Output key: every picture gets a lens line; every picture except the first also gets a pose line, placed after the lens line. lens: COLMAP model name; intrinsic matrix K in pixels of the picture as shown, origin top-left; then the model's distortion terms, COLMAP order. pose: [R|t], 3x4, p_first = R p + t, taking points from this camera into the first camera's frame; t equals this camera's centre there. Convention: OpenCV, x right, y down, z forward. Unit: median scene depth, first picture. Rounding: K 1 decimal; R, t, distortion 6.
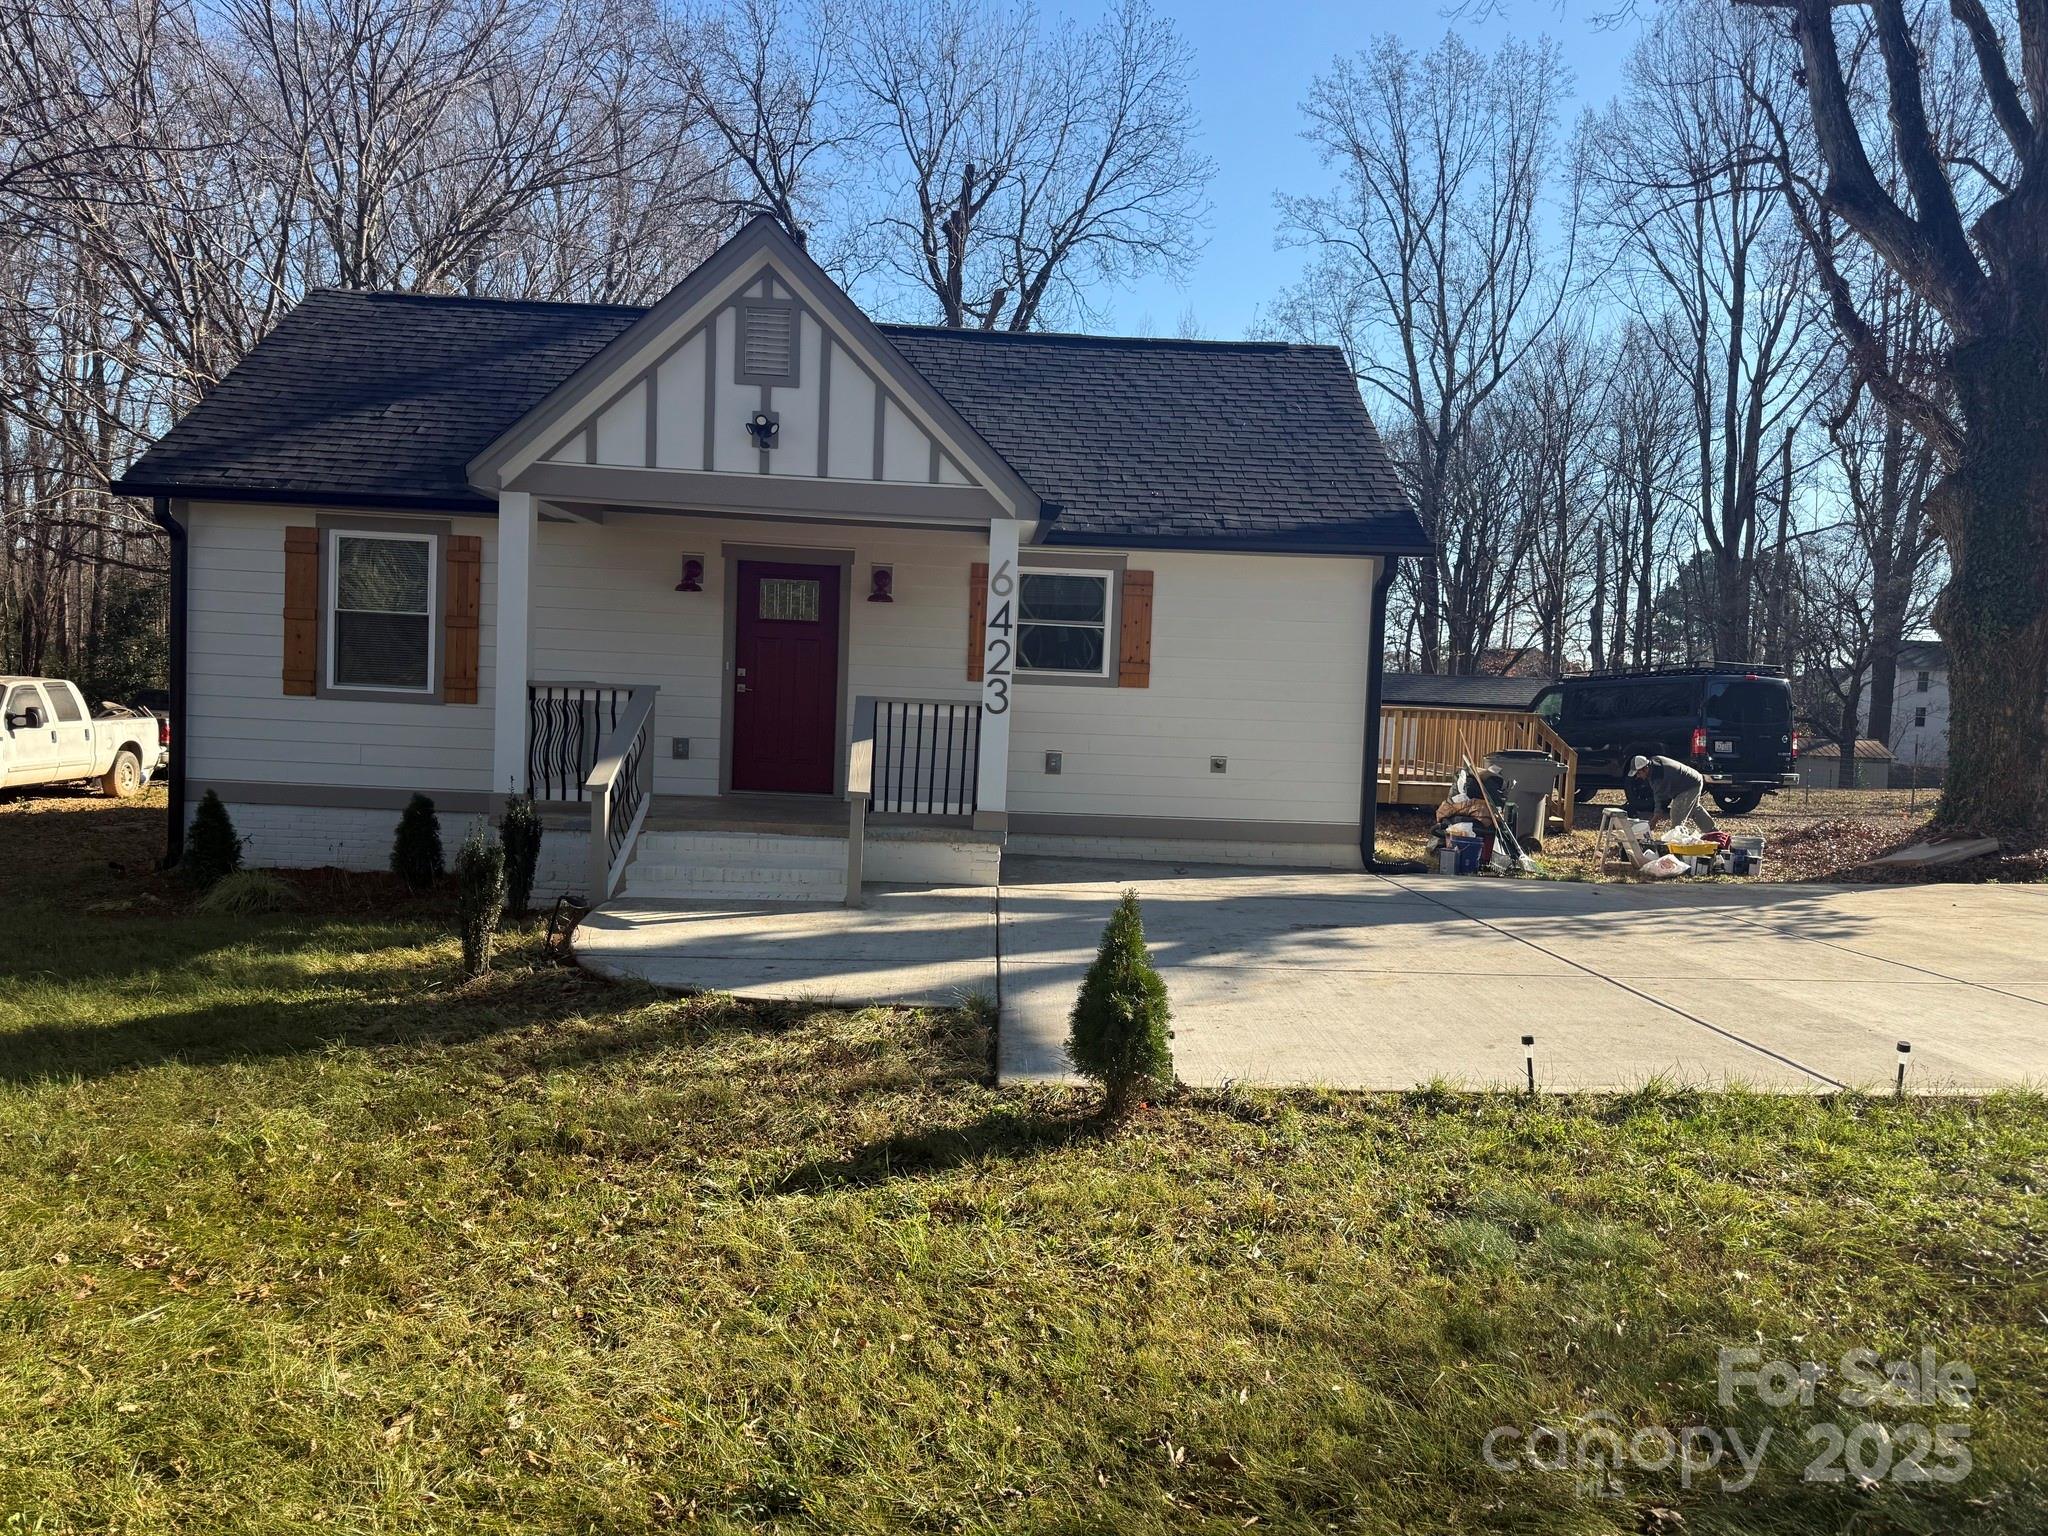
lens RADIAL K [[1466.8, 0, 1117.0], [0, 1466.8, 769.1], [0, 0, 1]] dist [0.001439, -0.074843]
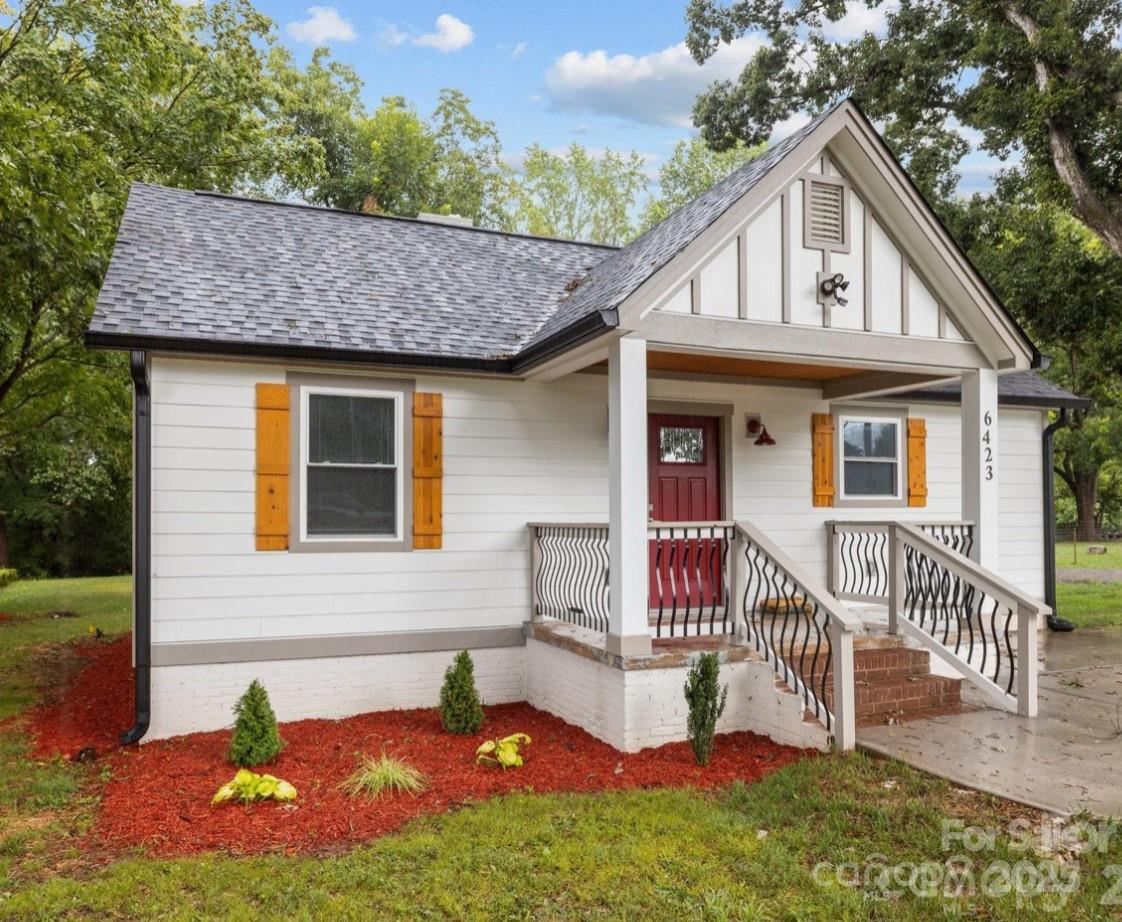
lens RADIAL K [[850.2, 0, 561.9], [0, 850.2, 502.5], [0, 0, 1]] dist [-0.047369, 0.000423]
pose [[0.959182, -0.043809, 0.279376, -0.530801], [0.062990, 0.996206, -0.060047, -0.035902], [-0.275685, 0.075194, 0.958302, 0.383958]]
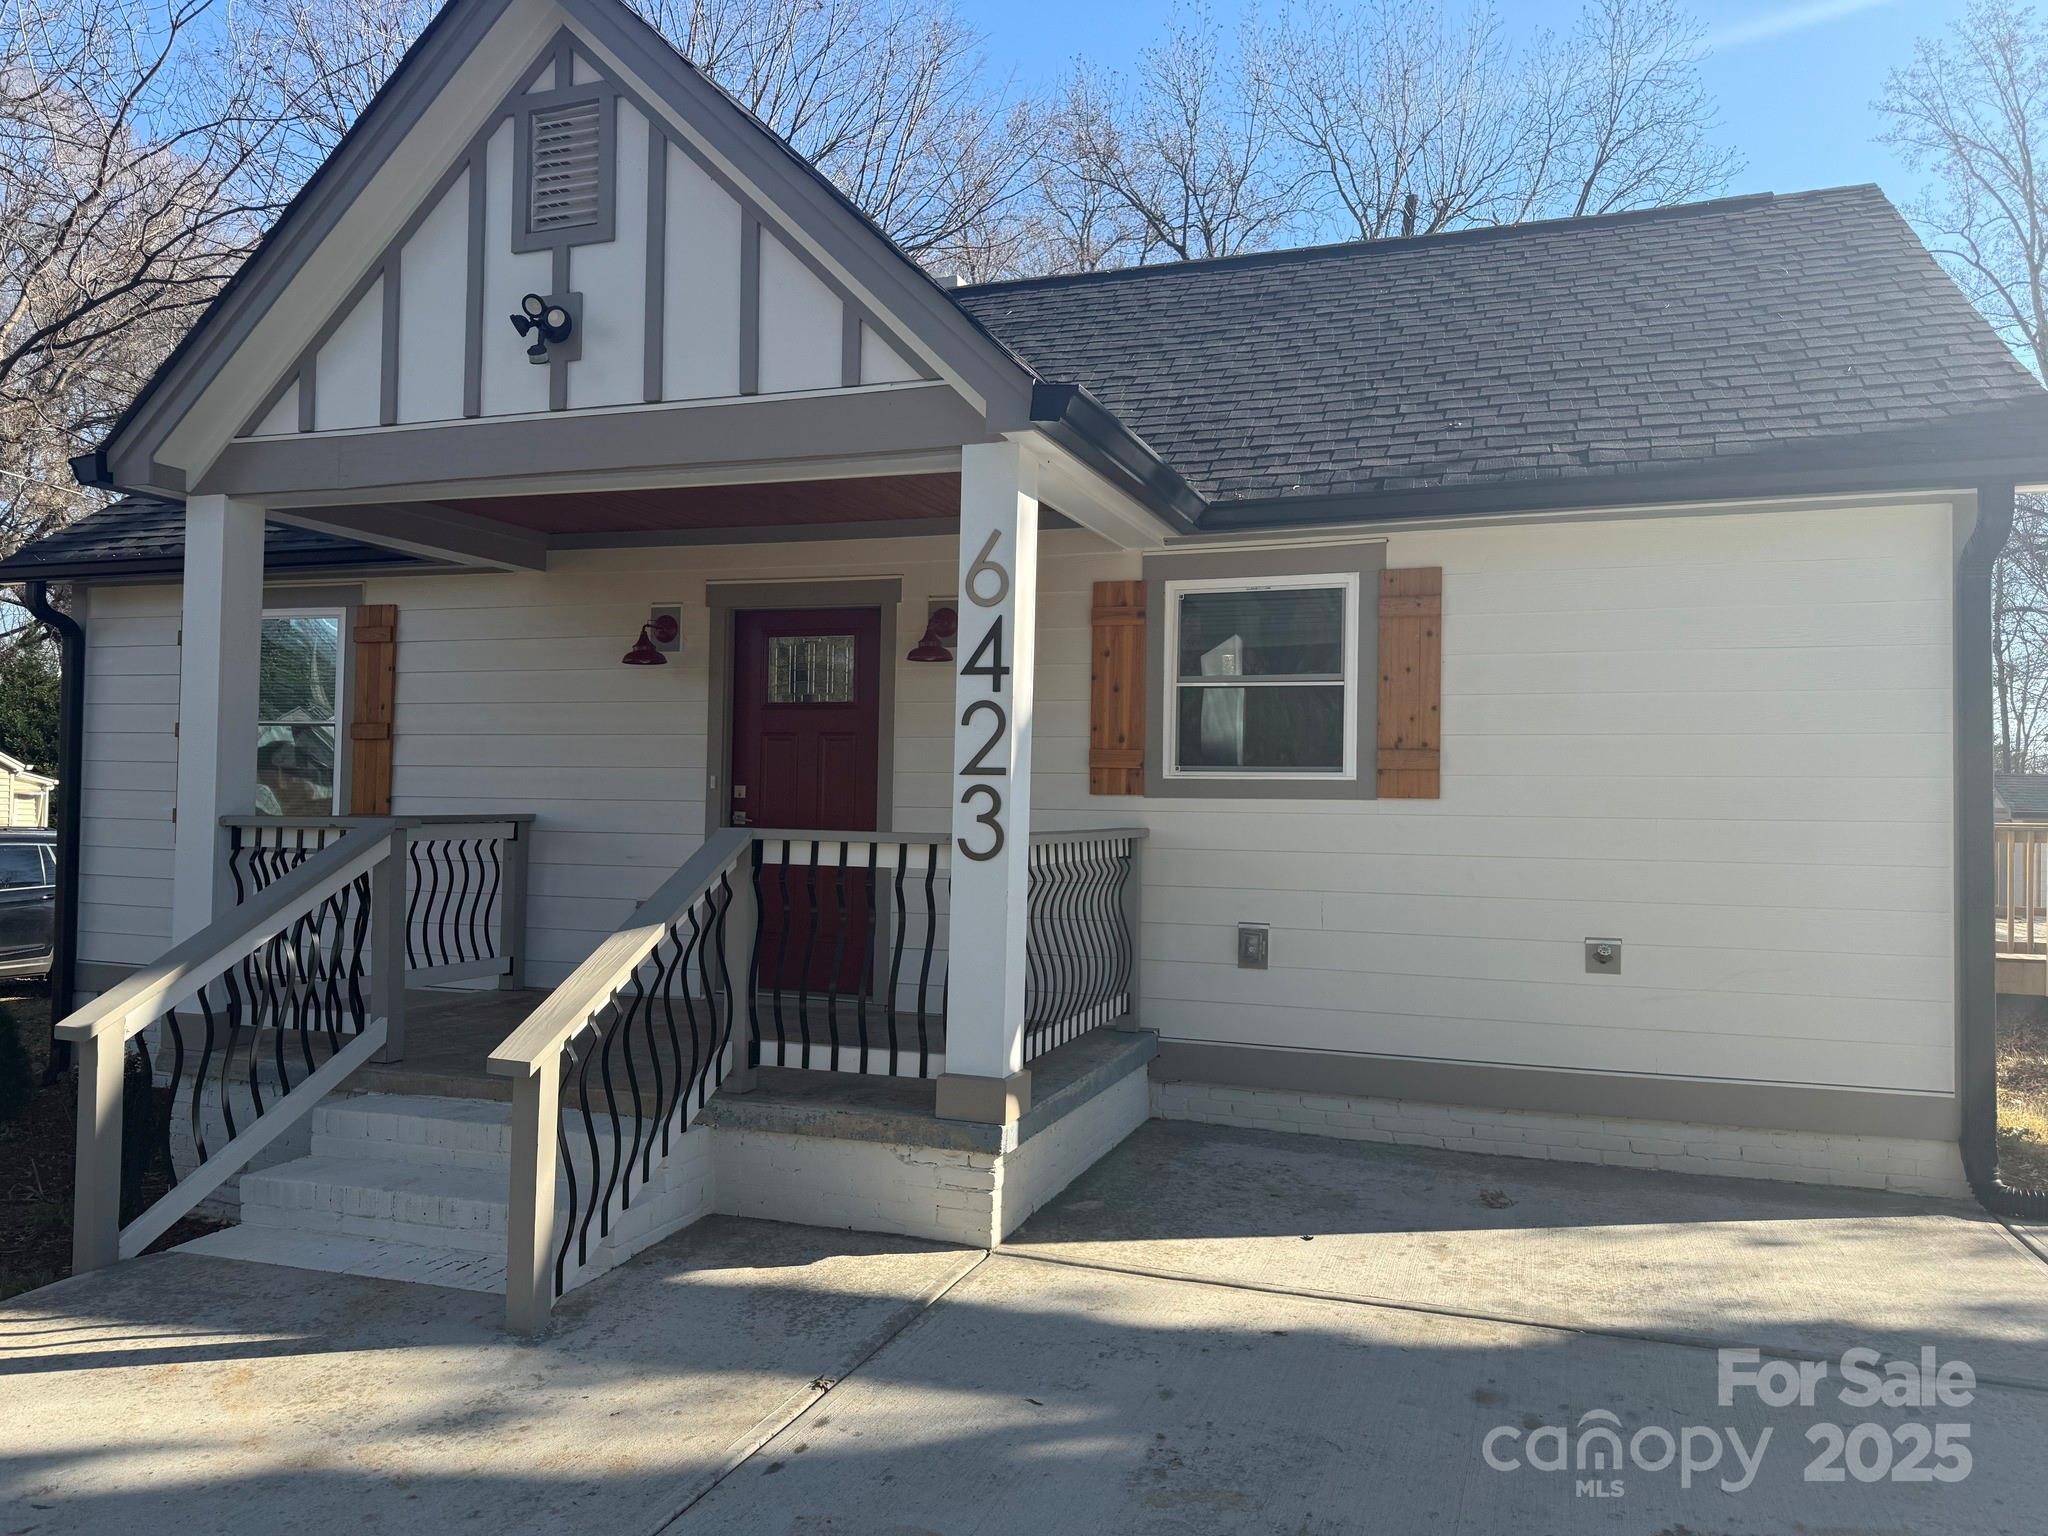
lens RADIAL K [[1464.7, 0, 1029.7], [0, 1464.7, 764.6], [0, 0, 1]] dist [0.004880, -0.017055]
pose [[0.910361, -0.040394, -0.411838, 0.106140], [0.002566, 0.995756, -0.091994, -0.022731], [0.413807, 0.082691, 0.906601, 0.516367]]
